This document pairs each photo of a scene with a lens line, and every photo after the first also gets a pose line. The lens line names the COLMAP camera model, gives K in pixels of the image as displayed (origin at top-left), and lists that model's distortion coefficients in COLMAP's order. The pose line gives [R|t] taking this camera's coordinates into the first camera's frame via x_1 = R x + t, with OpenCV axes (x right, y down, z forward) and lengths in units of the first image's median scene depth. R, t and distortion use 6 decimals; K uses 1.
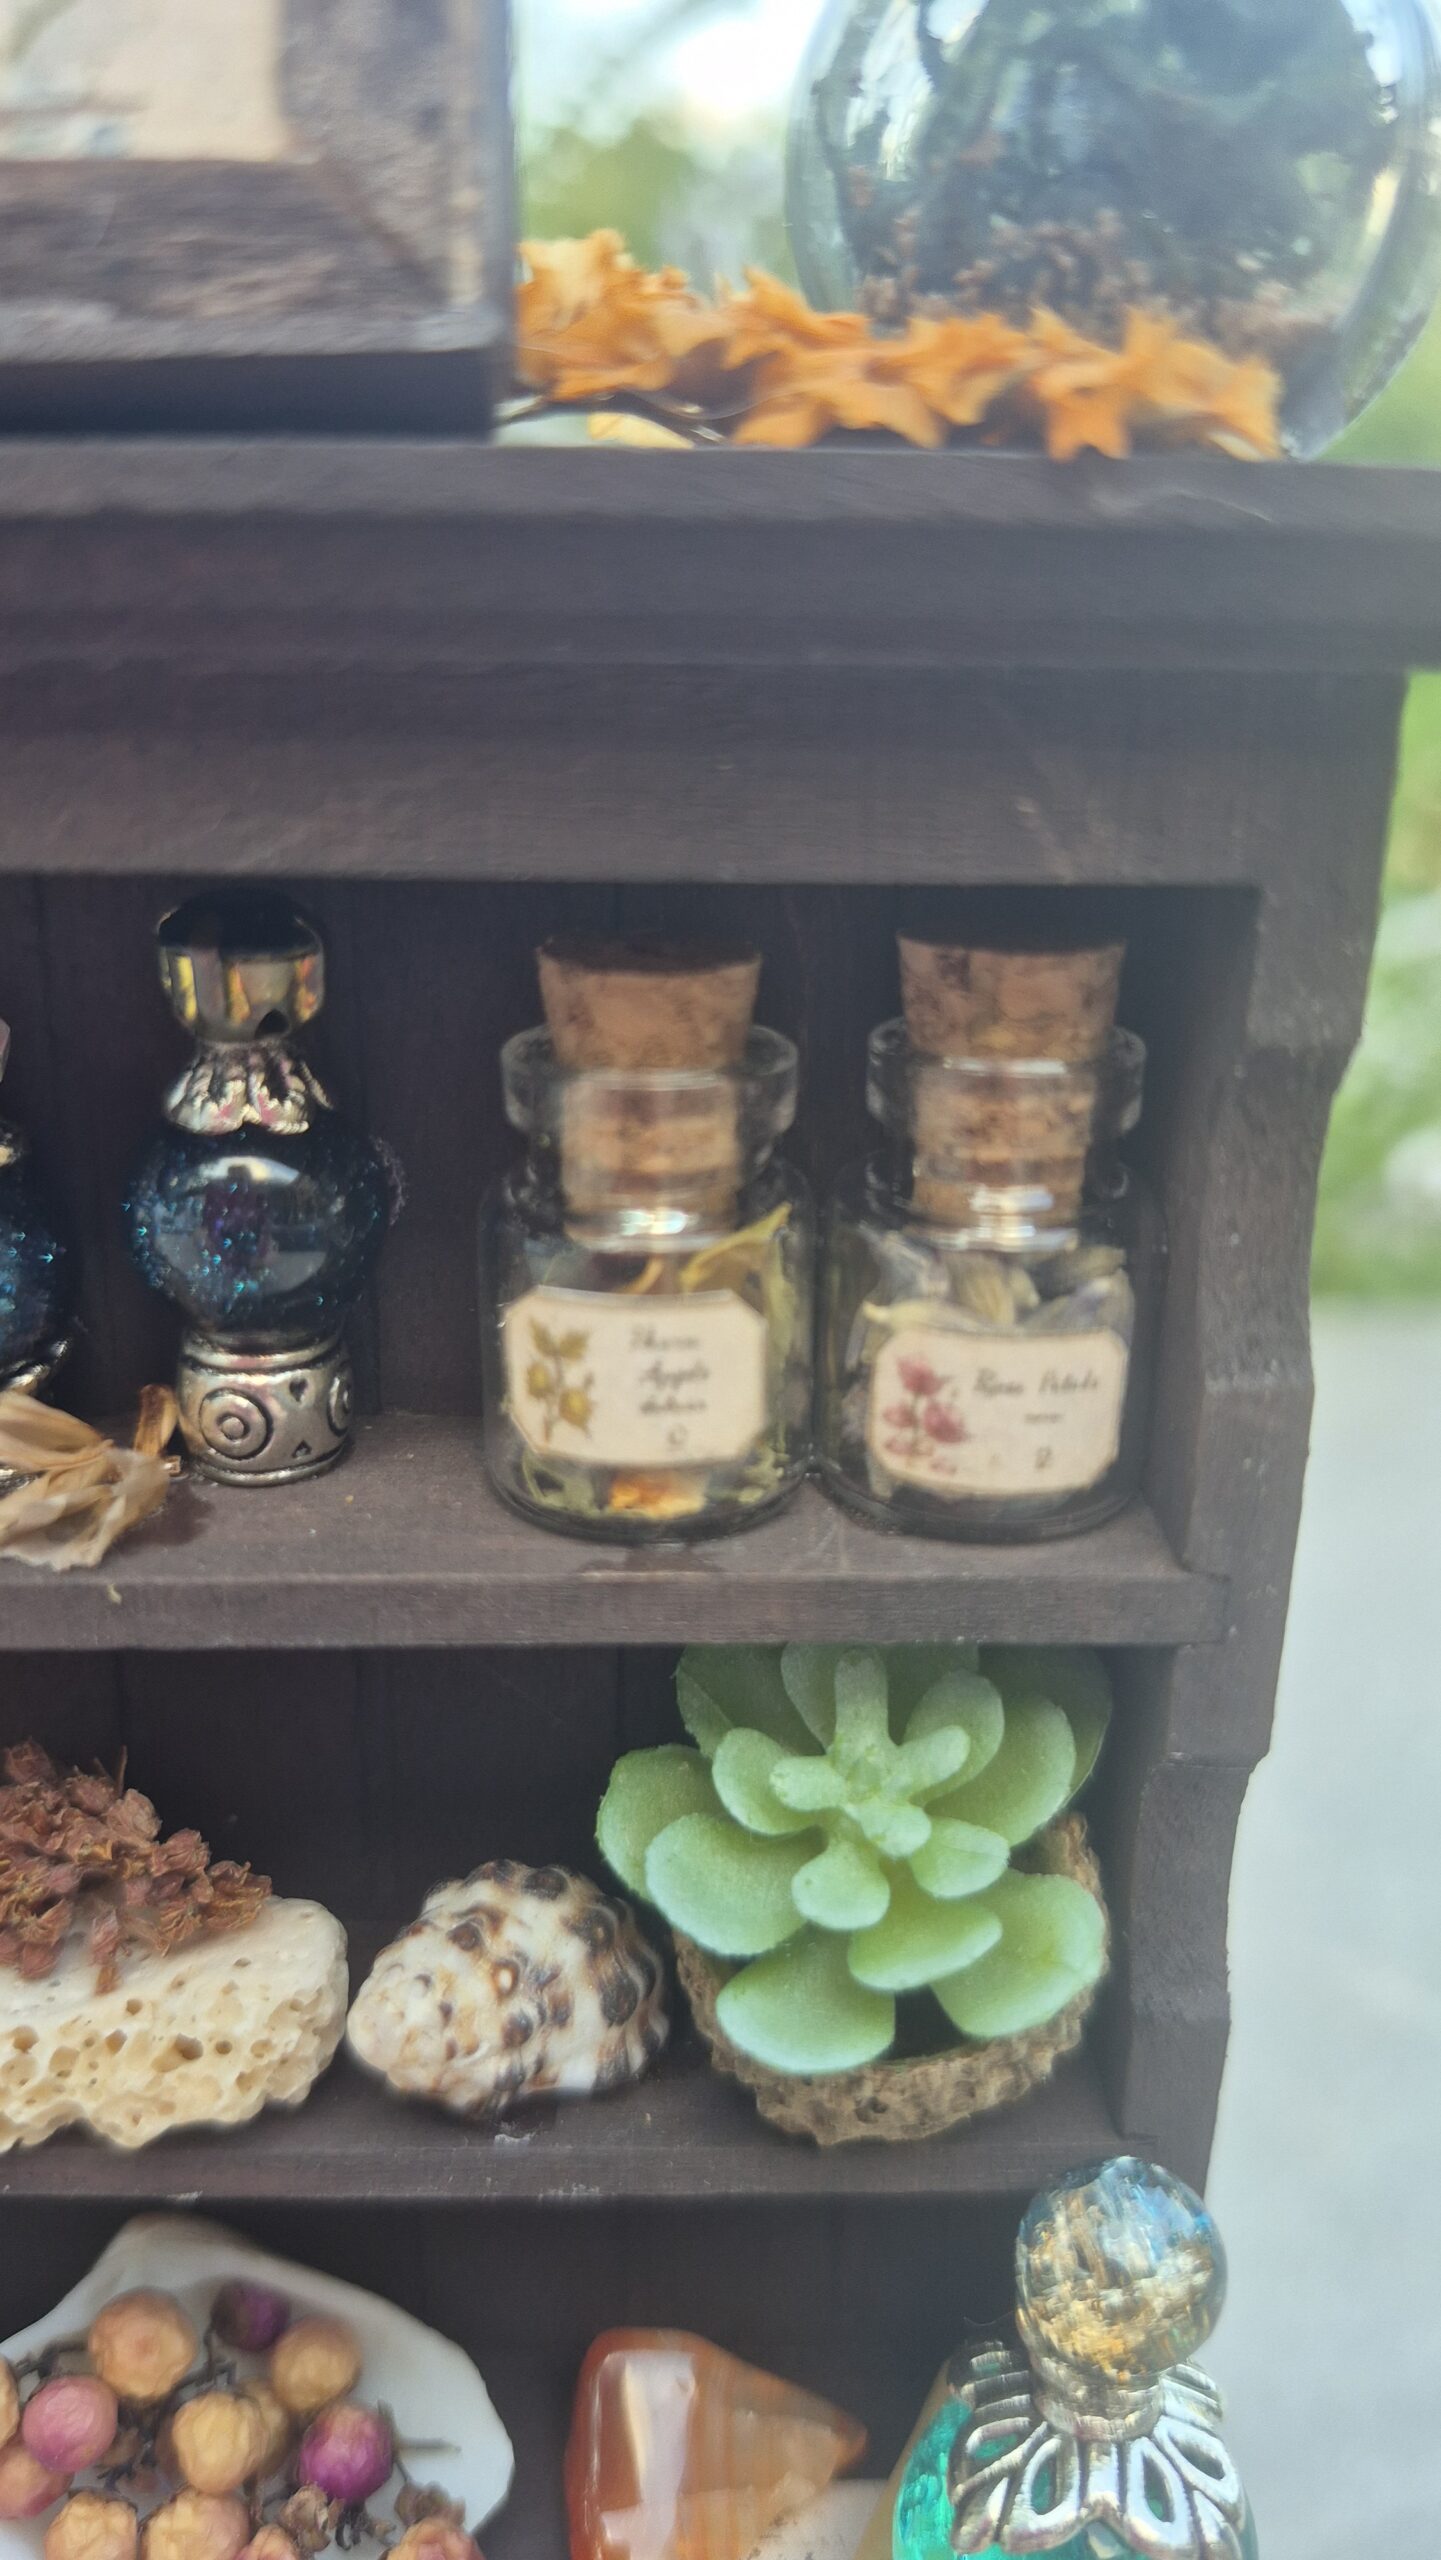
lens RADIAL K [[1931.5, 0, 717.4], [0, 1931.5, 1267.8], [0, 0, 1]] dist [-0.025751, -0.054898]
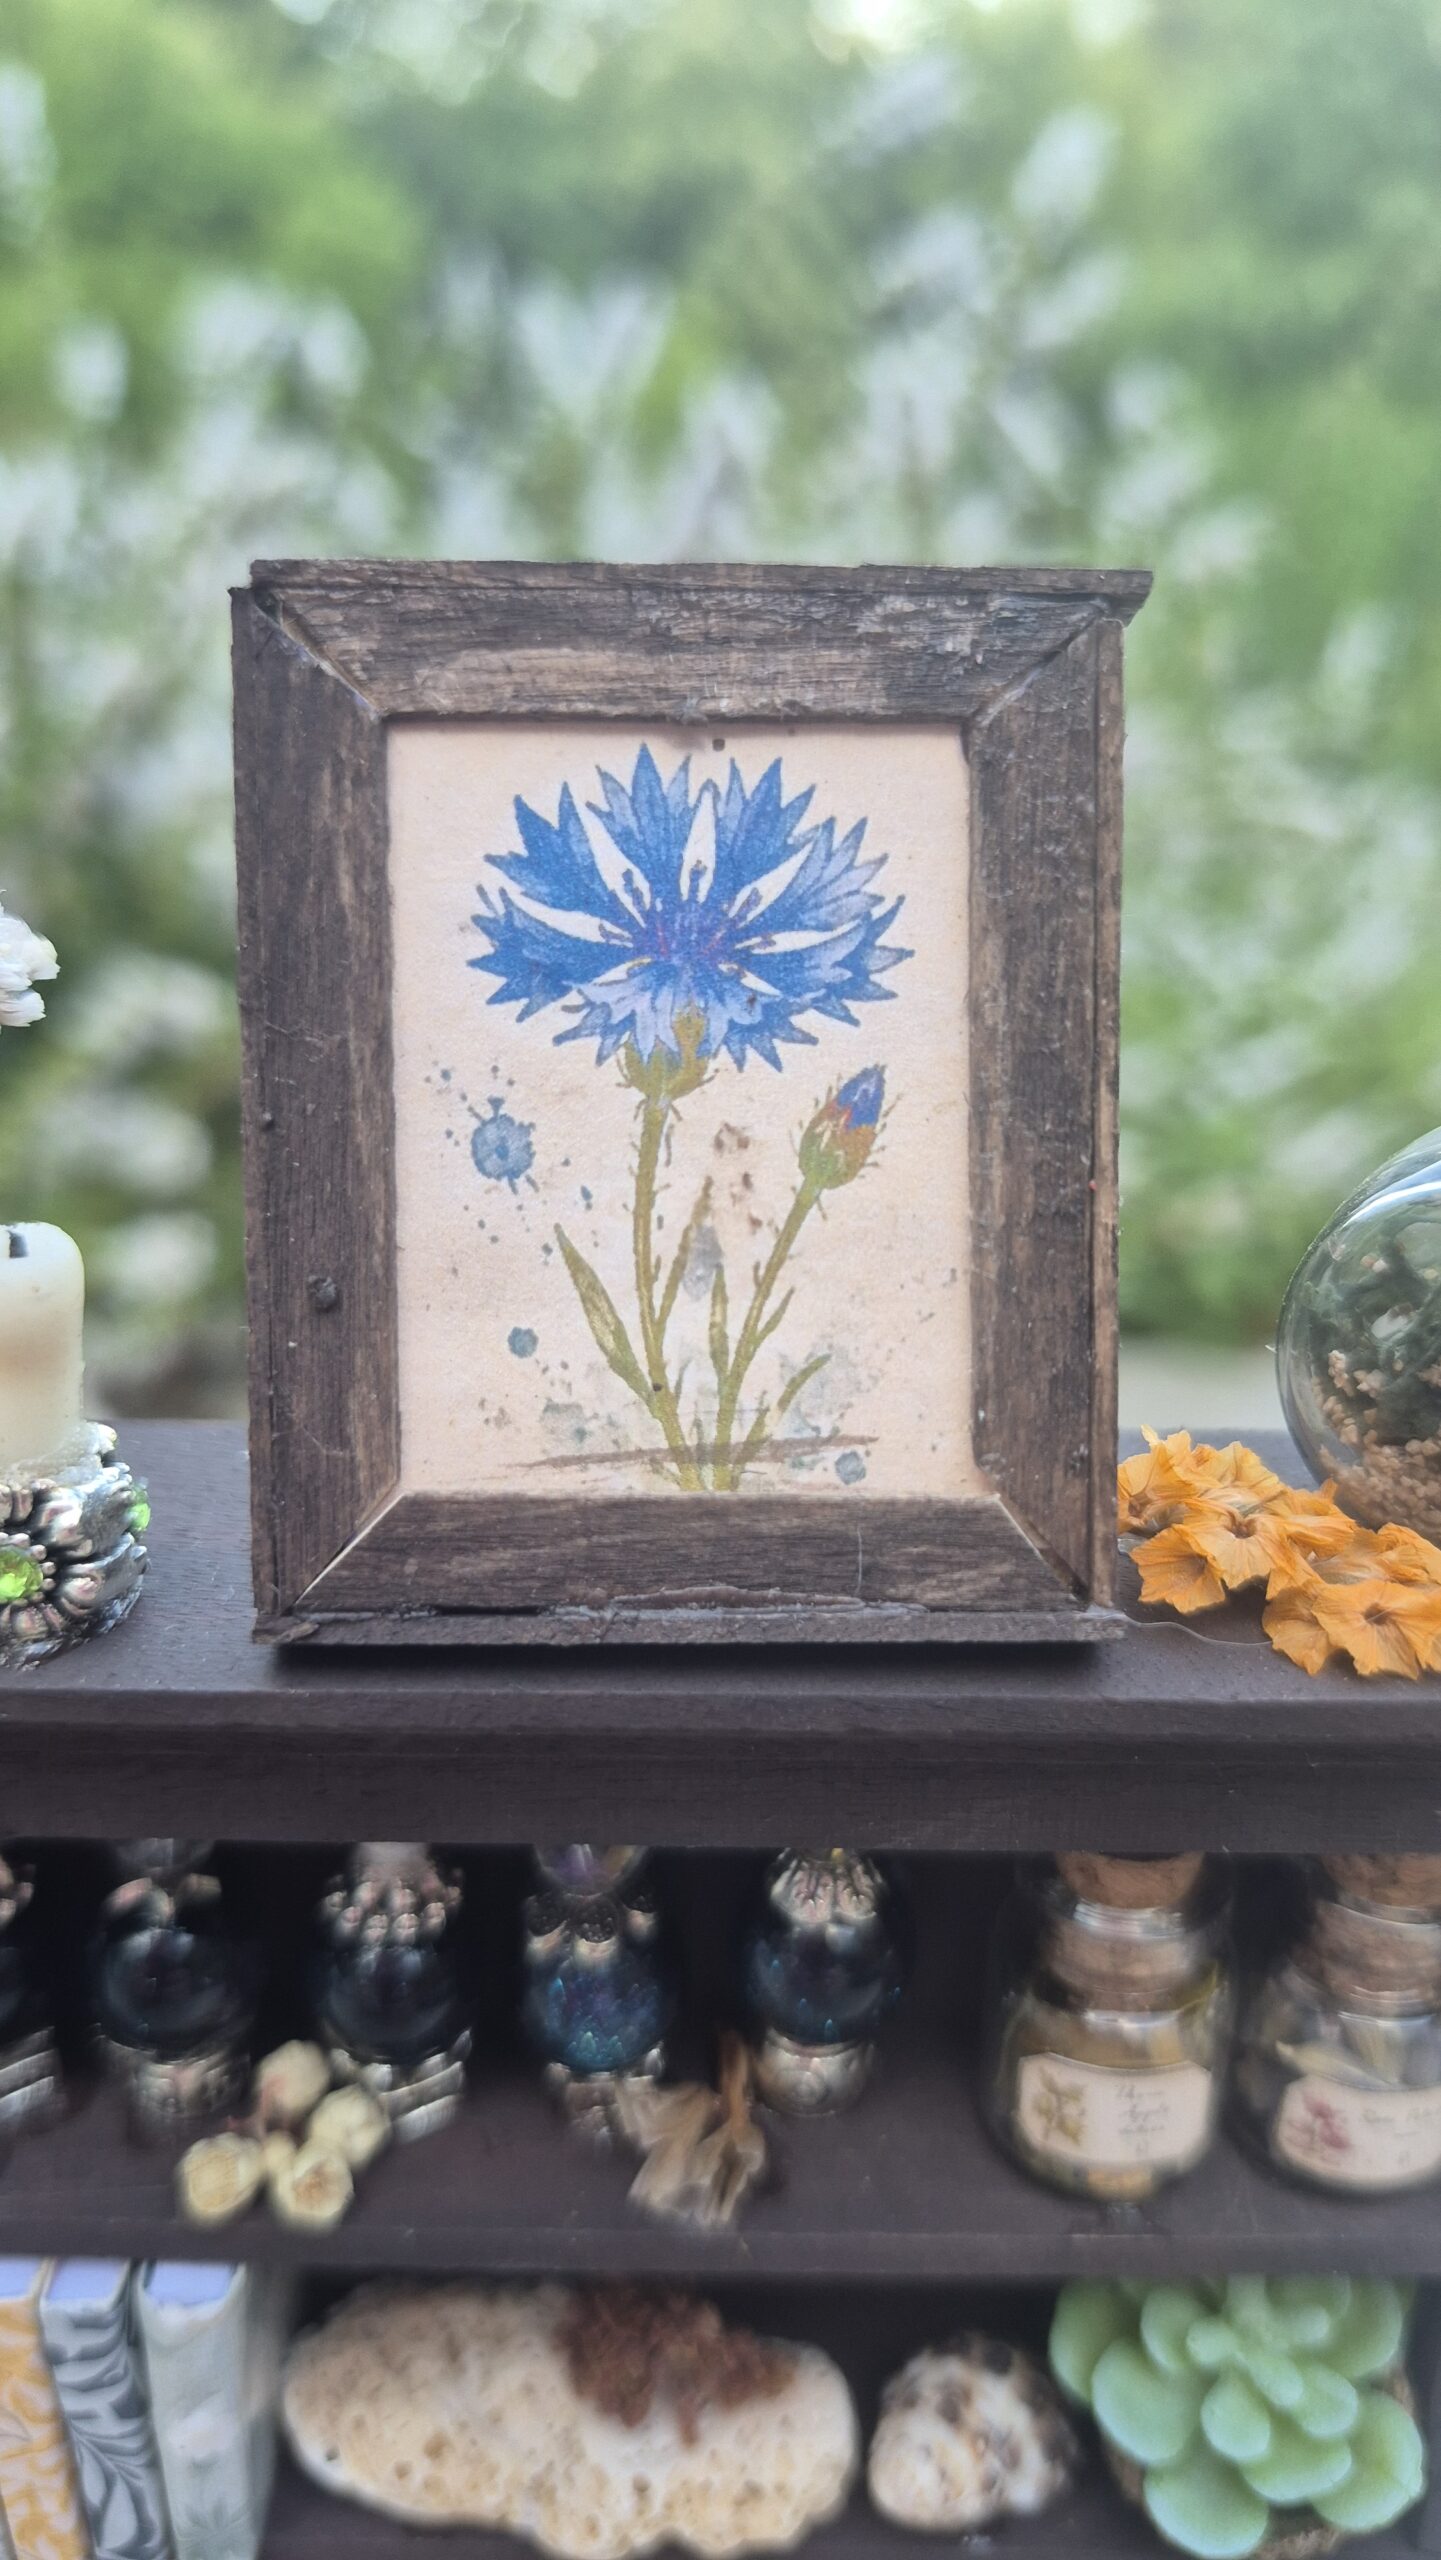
lens RADIAL K [[1964.9, 0, 734.8], [0, 1964.9, 1286.9], [0, 0, 1]] dist [0.007774, -0.127463]
pose [[0.998994, 0.011713, -0.043276, -0.260113], [-0.008086, 0.996512, 0.083058, -0.641558], [0.044098, -0.082625, 0.995605, -0.367992]]
